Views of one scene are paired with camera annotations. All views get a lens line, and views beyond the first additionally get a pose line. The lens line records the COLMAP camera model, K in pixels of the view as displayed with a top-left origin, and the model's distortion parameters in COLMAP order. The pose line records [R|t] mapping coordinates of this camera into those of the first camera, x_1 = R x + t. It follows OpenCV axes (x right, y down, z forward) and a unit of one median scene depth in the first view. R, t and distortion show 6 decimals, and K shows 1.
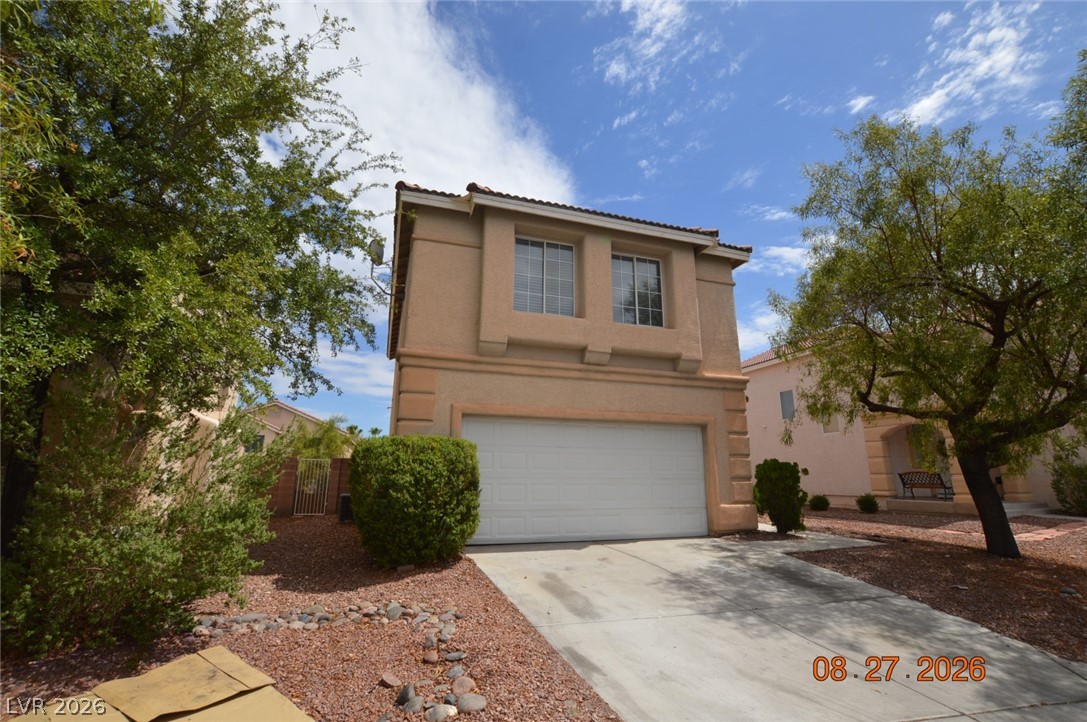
lens RADIAL K [[488.0, 0, 544.9], [0, 488.0, 359.3], [0, 0, 1]] dist [-0.029589, 0.002513]
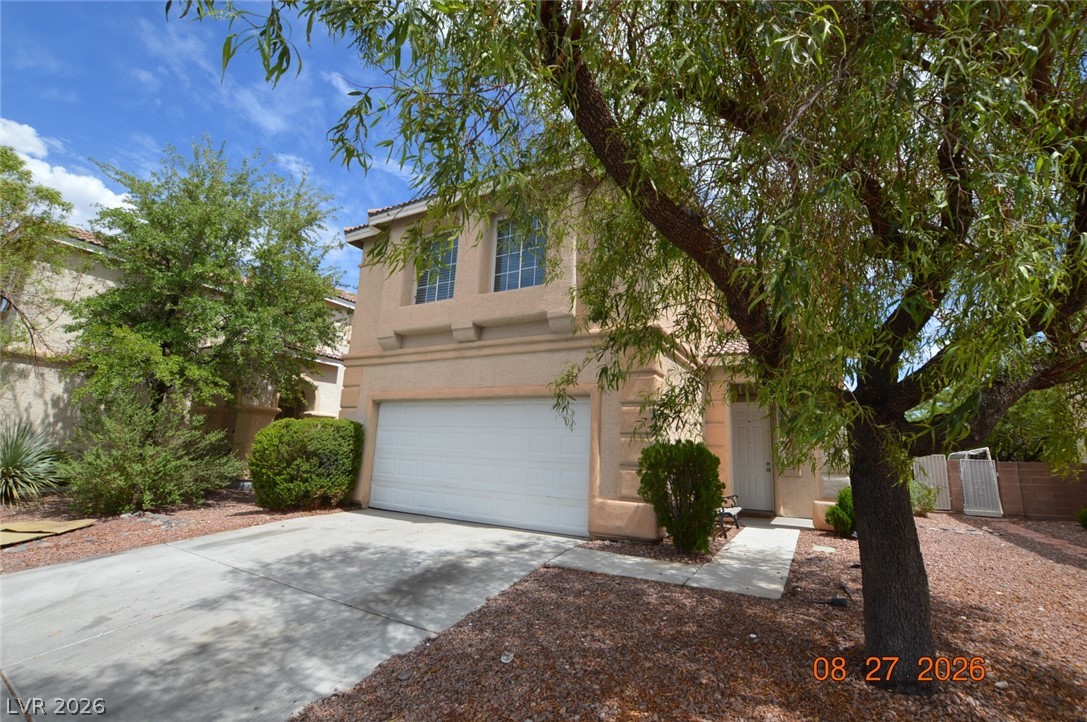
lens RADIAL K [[488.0, 0, 549.0], [0, 488.0, 362.5], [0, 0, 1]] dist [-0.029589, 0.002513]
pose [[0.666131, -0.120502, -0.736036, 0.915682], [0.130452, 0.990474, -0.044096, 0.115221], [0.734338, -0.066644, 0.675505, 0.454660]]
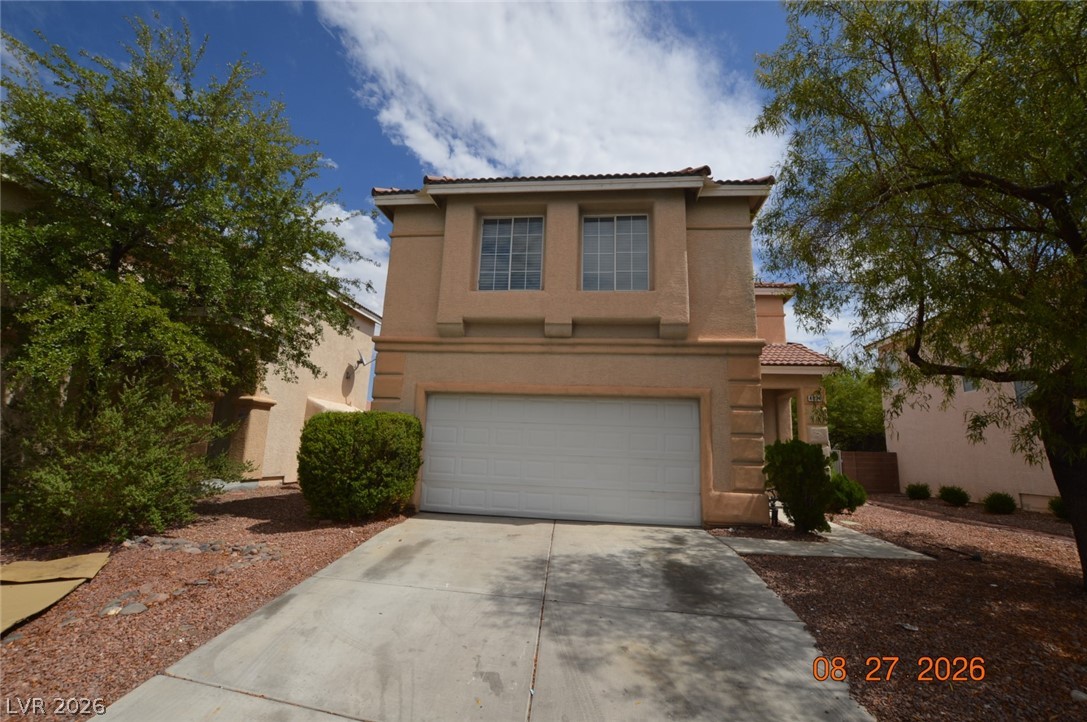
lens RADIAL K [[488.0, 0, 546.3], [0, 488.0, 359.5], [0, 0, 1]] dist [-0.029589, 0.002513]
pose [[0.901875, -0.052437, -0.428802, 0.485039], [0.068218, 0.997439, 0.021506, 0.031573], [0.426576, -0.048648, 0.903142, 0.121784]]
